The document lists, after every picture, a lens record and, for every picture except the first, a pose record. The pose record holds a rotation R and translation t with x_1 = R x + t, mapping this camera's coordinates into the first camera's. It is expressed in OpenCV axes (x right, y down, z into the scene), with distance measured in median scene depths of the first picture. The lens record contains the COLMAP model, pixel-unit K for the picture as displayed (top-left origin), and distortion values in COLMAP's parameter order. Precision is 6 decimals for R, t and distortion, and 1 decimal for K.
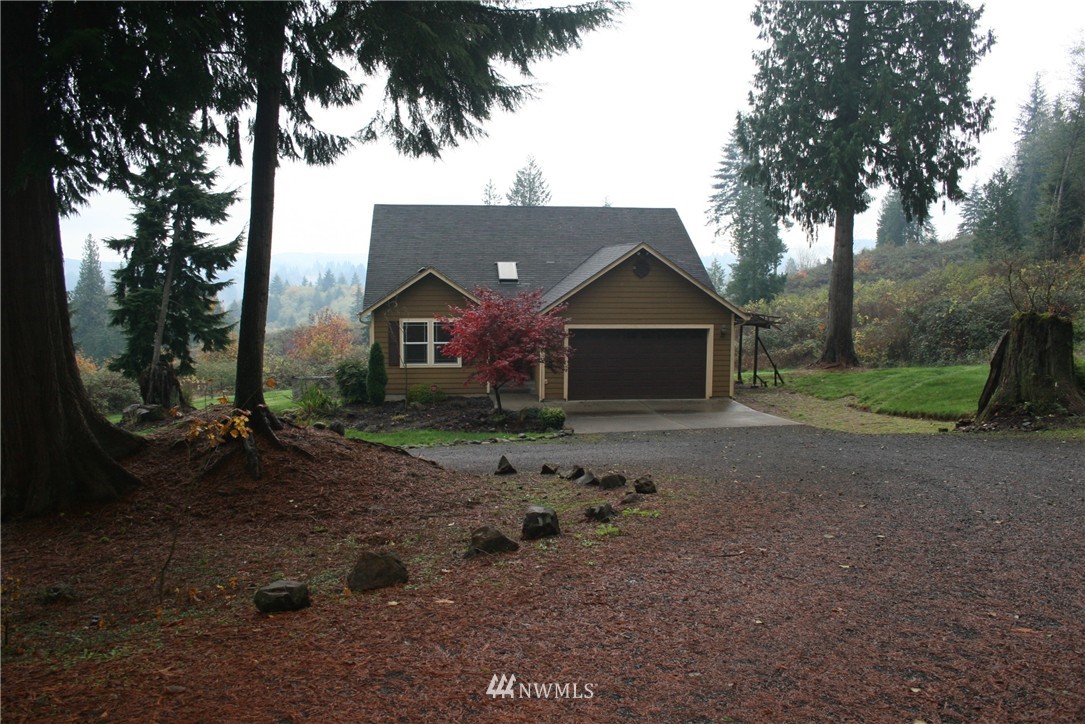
lens RADIAL K [[912.2, 0, 538.8], [0, 912.2, 365.1], [0, 0, 1]] dist [-0.140019, 0.104274]
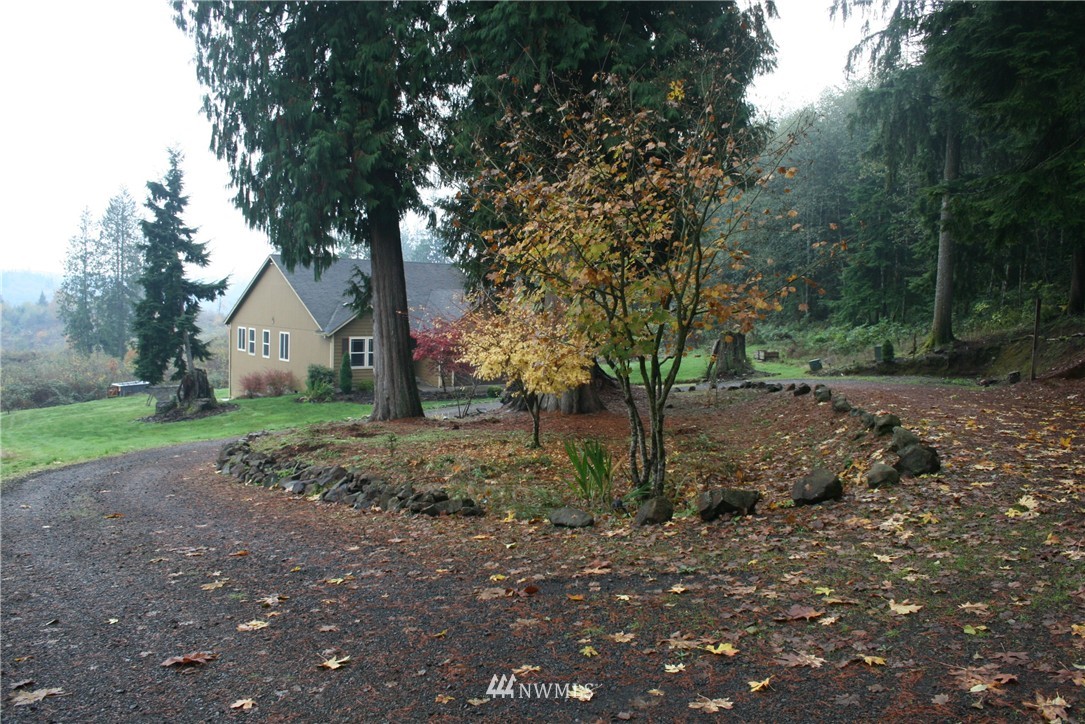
lens RADIAL K [[912.2, 0, 539.6], [0, 912.2, 359.3], [0, 0, 1]] dist [-0.140019, 0.104274]
pose [[0.838319, -0.017270, 0.544907, -0.698586], [0.034866, 0.999150, -0.021974, 0.030259], [-0.544065, 0.037420, 0.838208, -0.424492]]
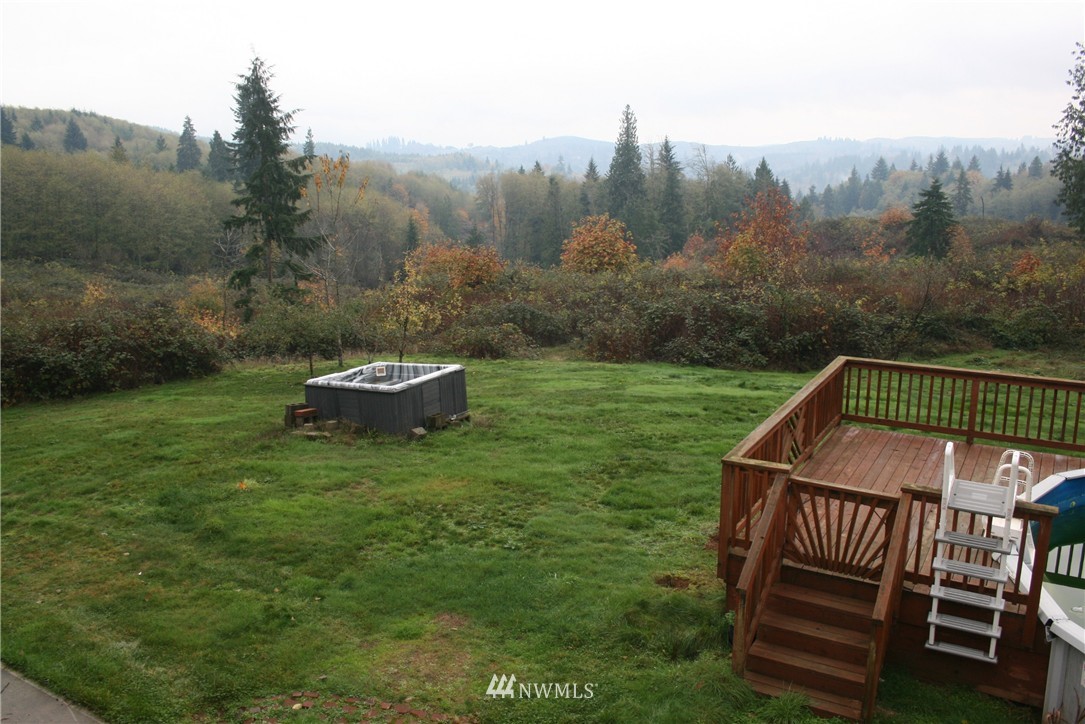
lens RADIAL K [[912.2, 0, 538.7], [0, 912.2, 366.9], [0, 0, 1]] dist [-0.140019, 0.104274]
pose [[0.789229, 0.124521, -0.601342, 0.040654], [-0.047083, 0.988614, 0.142920, -0.080863], [0.612291, -0.084484, 0.786105, 1.432467]]
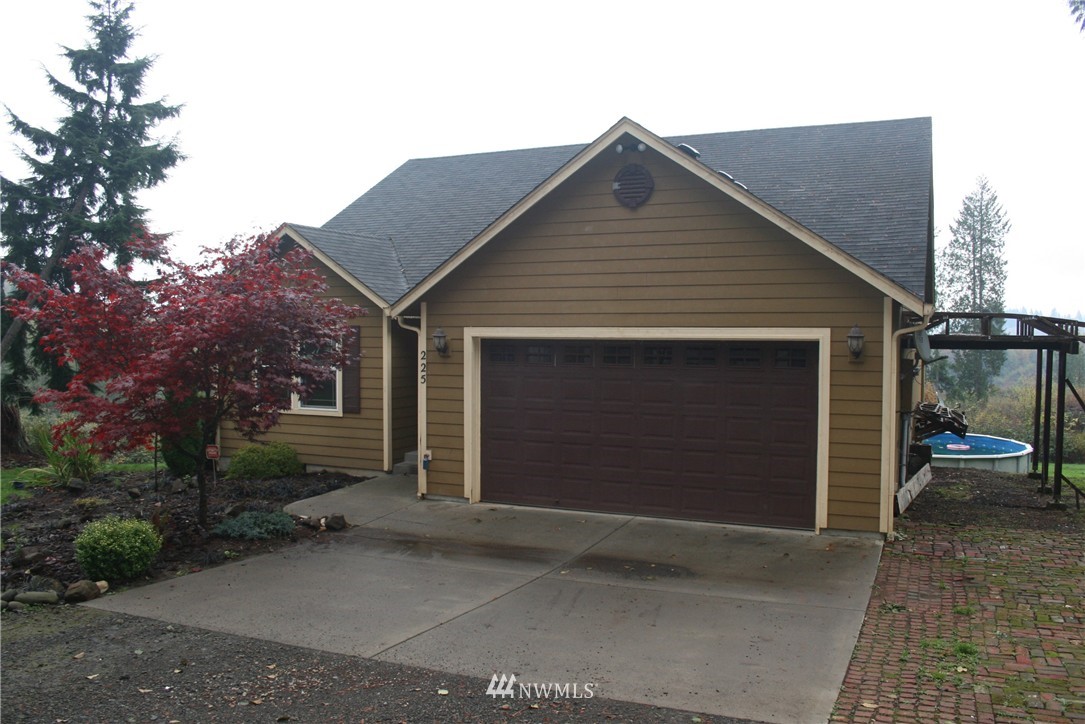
lens RADIAL K [[912.2, 0, 541.0], [0, 912.2, 361.7], [0, 0, 1]] dist [-0.140019, 0.104274]
pose [[0.854676, 0.015792, -0.518922, 0.274400], [-0.054761, 0.996704, -0.059860, -0.003695], [0.516266, 0.079578, 0.852723, 0.622136]]
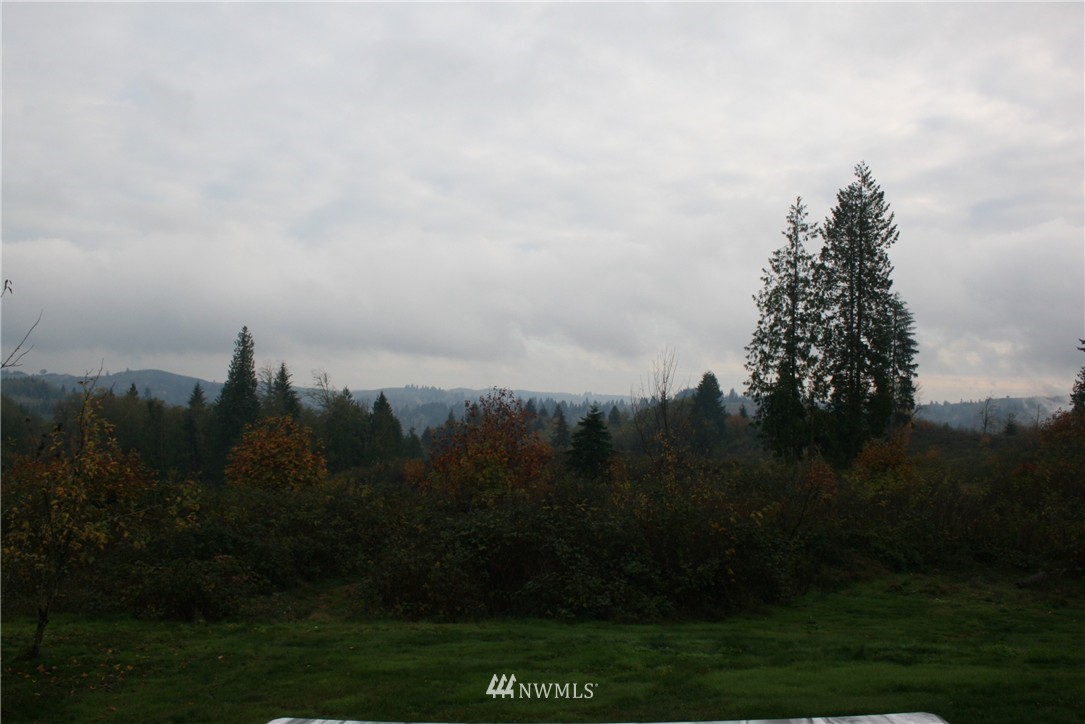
lens RADIAL K [[912.2, 0, 535.0], [0, 912.2, 362.9], [0, 0, 1]] dist [-0.140019, 0.104274]
pose [[0.974528, 0.024842, -0.222884, -0.355409], [-0.059644, 0.986763, -0.150801, -0.017729], [0.216188, 0.160254, 0.963110, 1.749195]]
